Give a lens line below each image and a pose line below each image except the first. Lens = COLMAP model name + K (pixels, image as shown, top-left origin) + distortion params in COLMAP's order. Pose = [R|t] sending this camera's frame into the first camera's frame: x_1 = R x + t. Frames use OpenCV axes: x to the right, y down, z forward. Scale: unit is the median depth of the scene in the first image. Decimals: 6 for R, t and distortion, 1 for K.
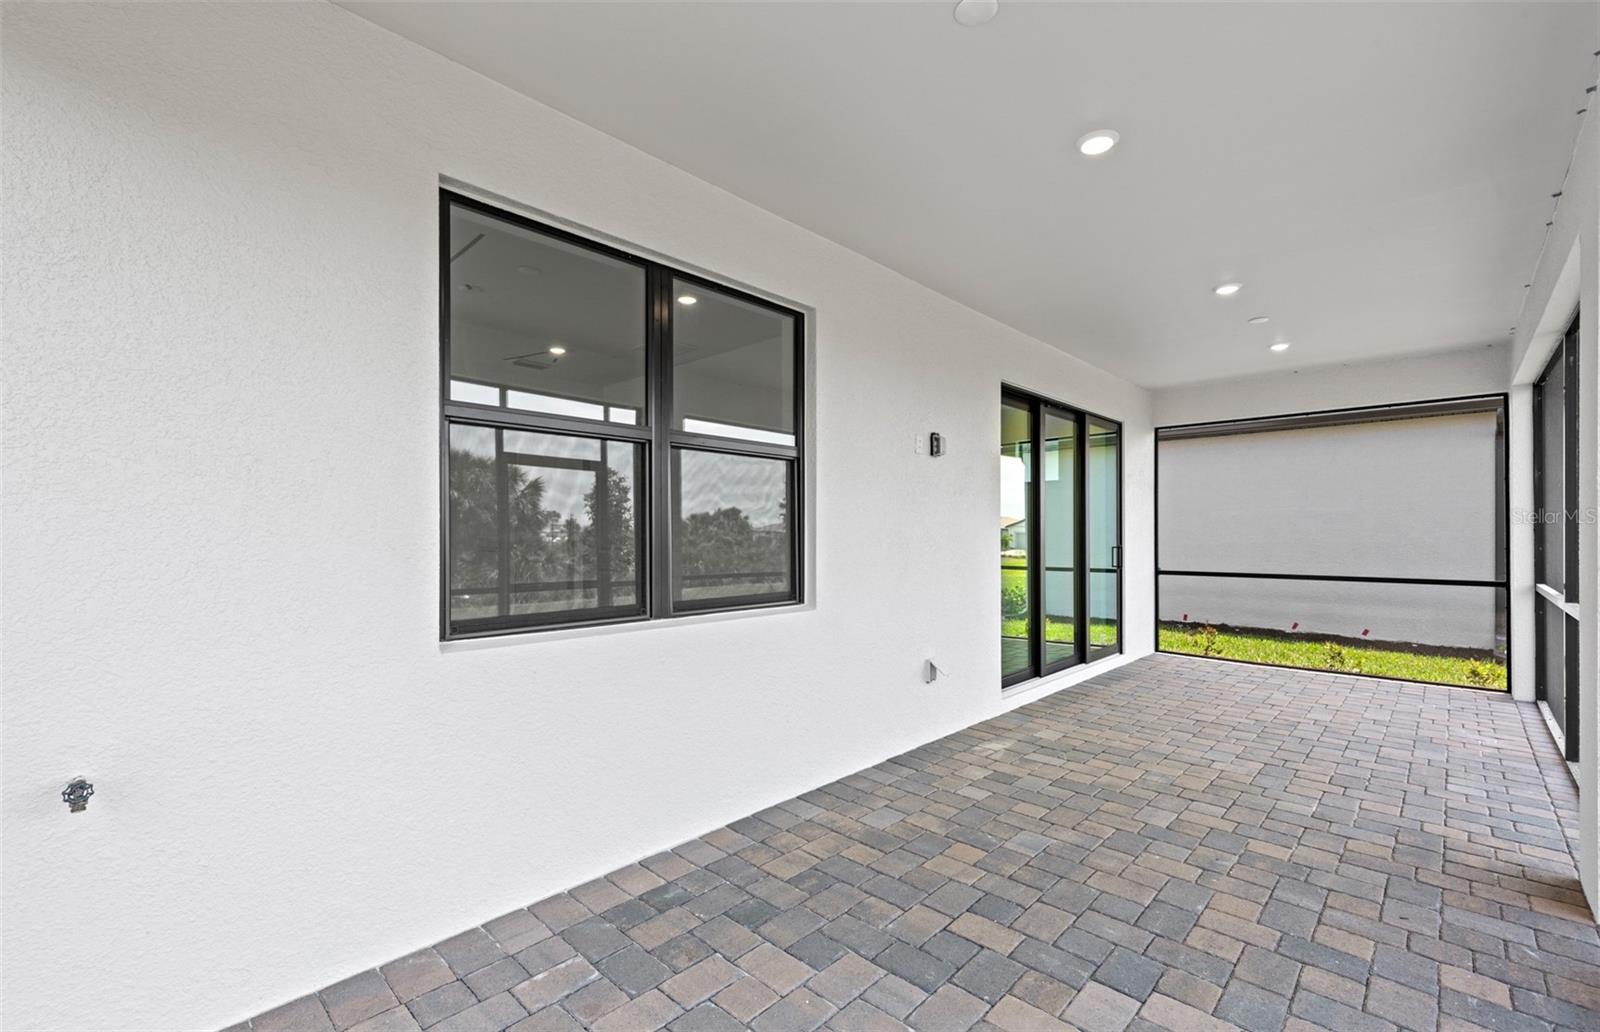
lens RADIAL K [[685.9, 0, 800.0], [0, 685.9, 516.0], [0, 0, 1]] dist [0.002827, 0.000091]
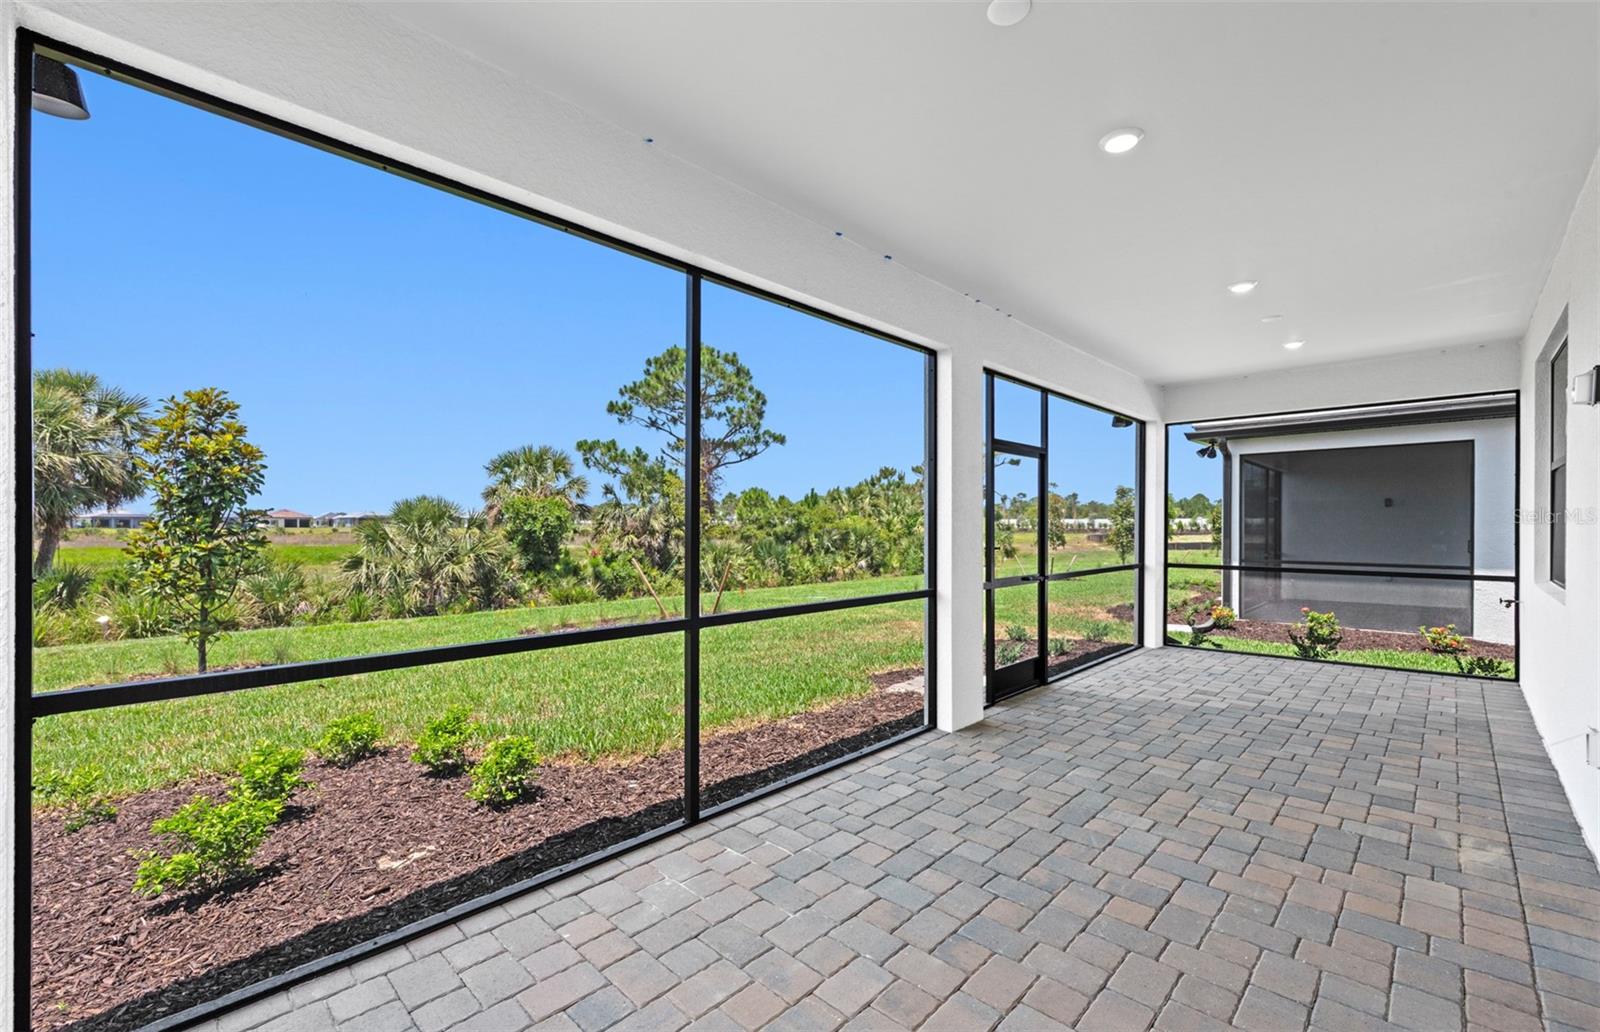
lens RADIAL K [[656.6, 0, 807.8], [0, 656.6, 521.4], [0, 0, 1]] dist [0.002217, 0.000381]
pose [[-0.999951, 0.001107, 0.009882, 1.057454], [0.000777, 0.999444, -0.033329, 0.043693], [-0.009913, -0.033319, -0.999396, 1.896109]]
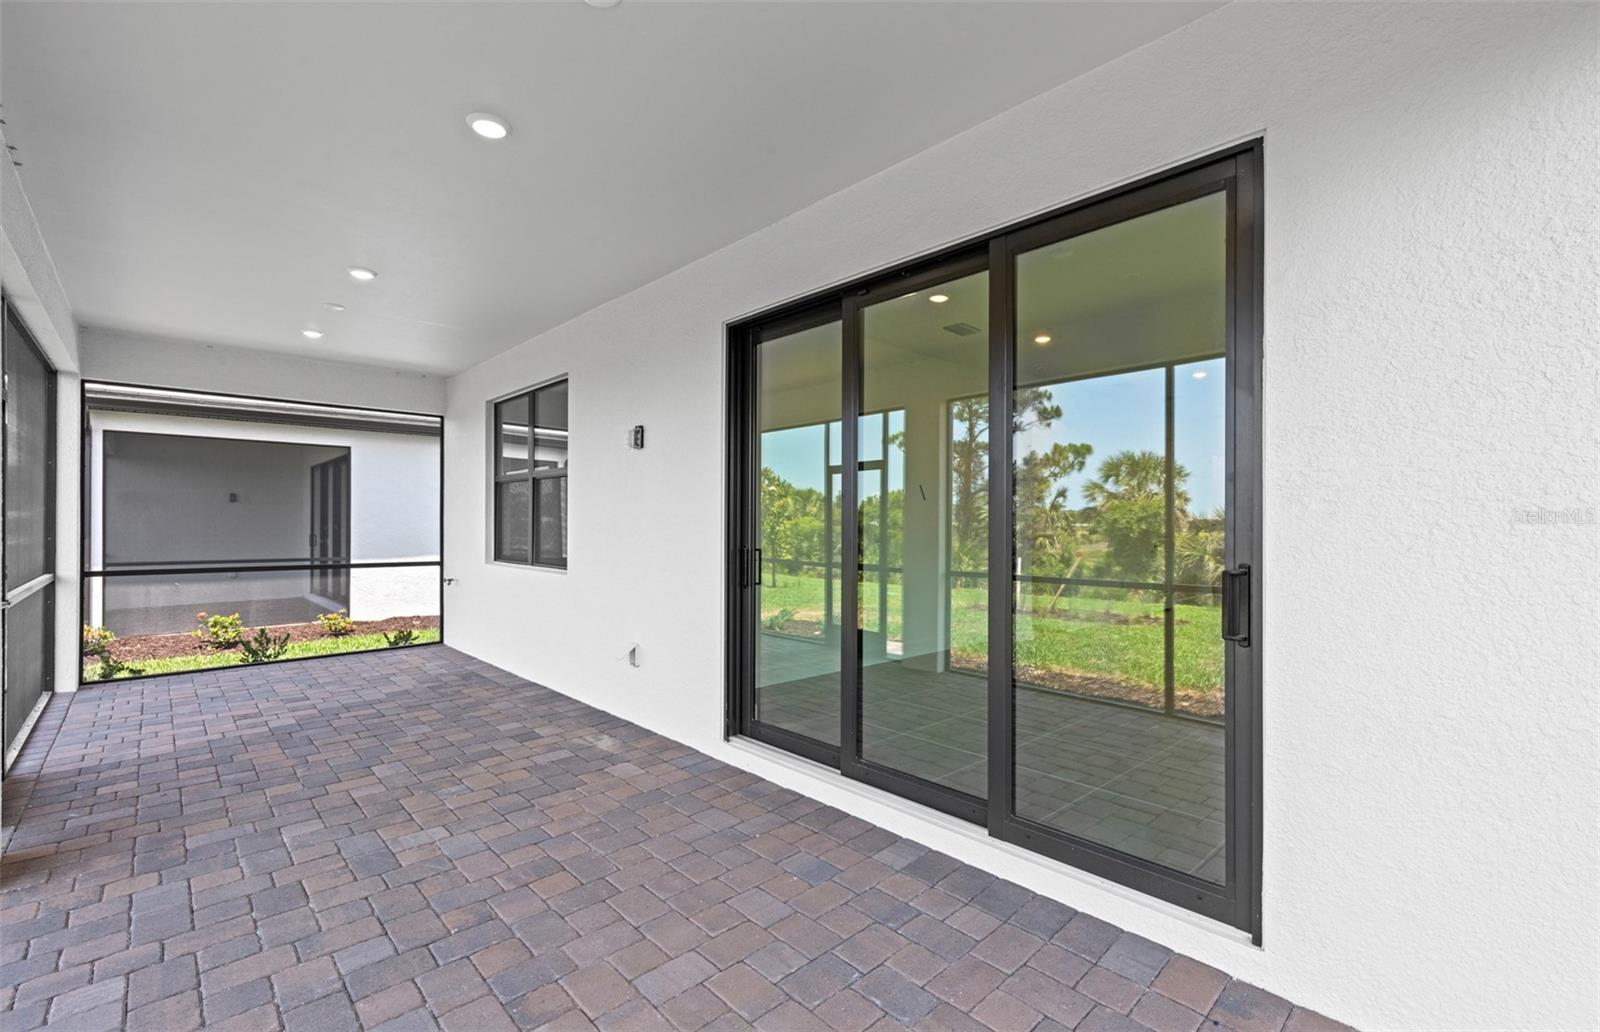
lens RADIAL K [[692.2, 0, 811.7], [0, 692.2, 512.5], [0, 0, 1]] dist [-0.000041, -0.000197]
pose [[-0.051310, -0.016935, -0.998539, 1.443810], [0.021917, 0.999596, -0.018079, 0.038958], [0.998442, -0.022813, -0.050918, 1.556902]]
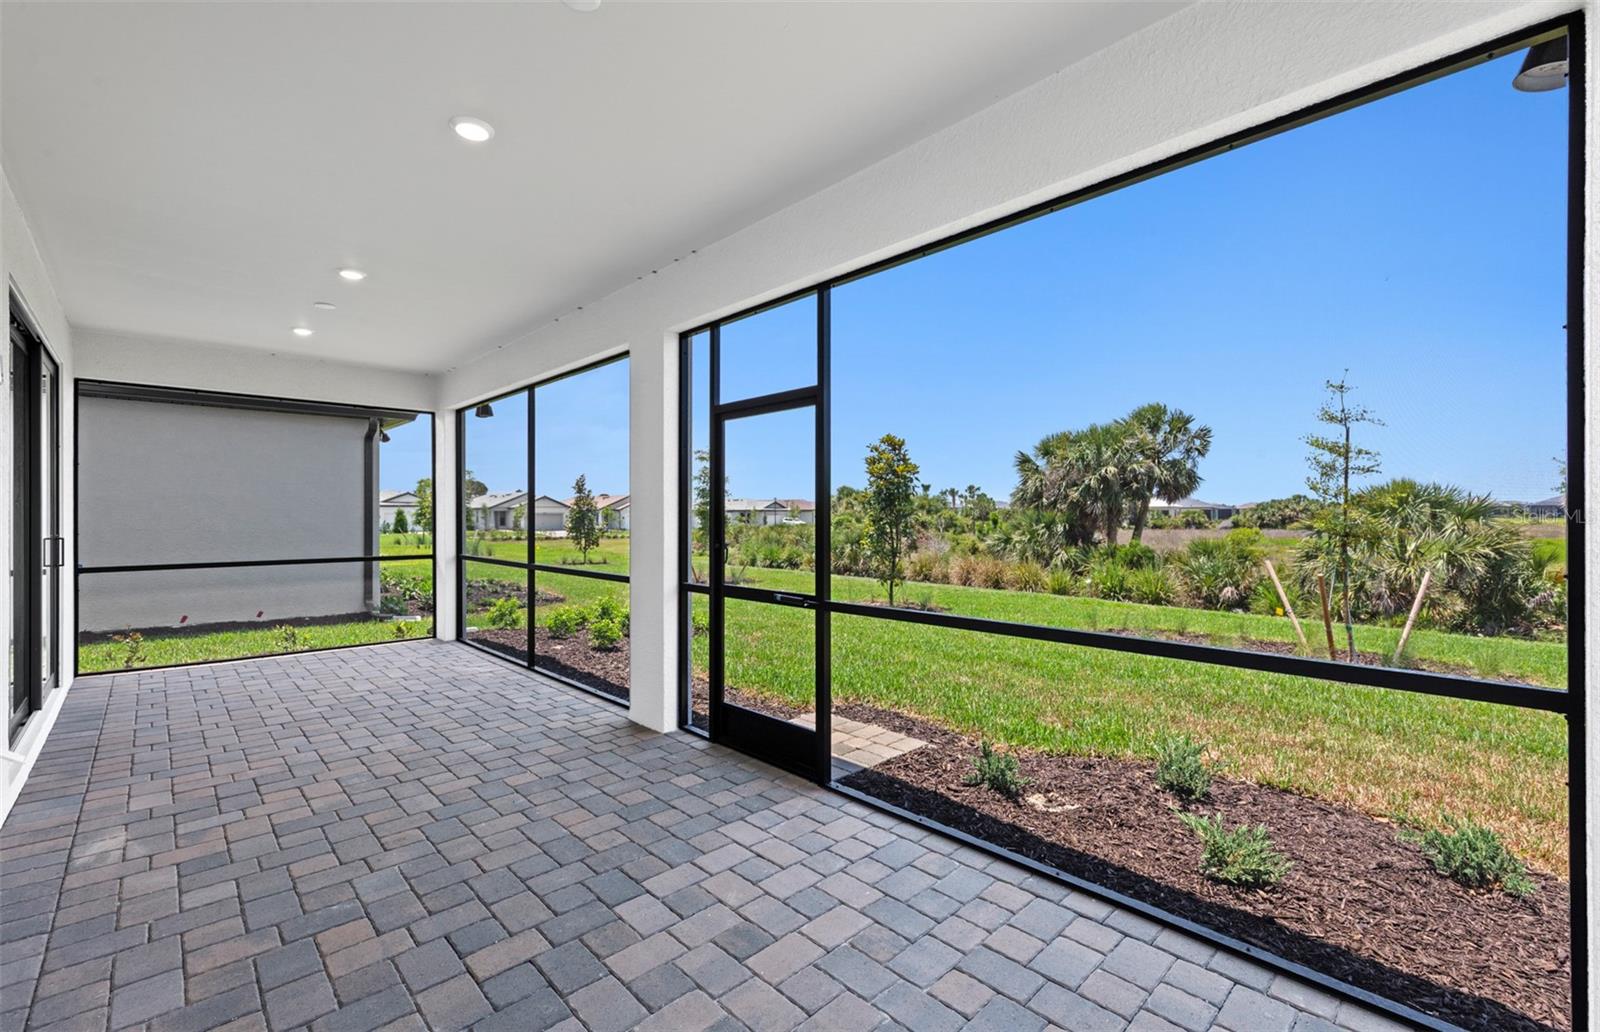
lens RADIAL K [[676.2, 0, 798.9], [0, 676.2, 508.4], [0, 0, 1]] dist [0.014892, -0.000779]
pose [[0.049715, 0.012773, 0.998682, -0.397414], [-0.025510, 0.999608, -0.011515, 0.004292], [-0.998438, -0.024904, 0.050022, 0.360362]]
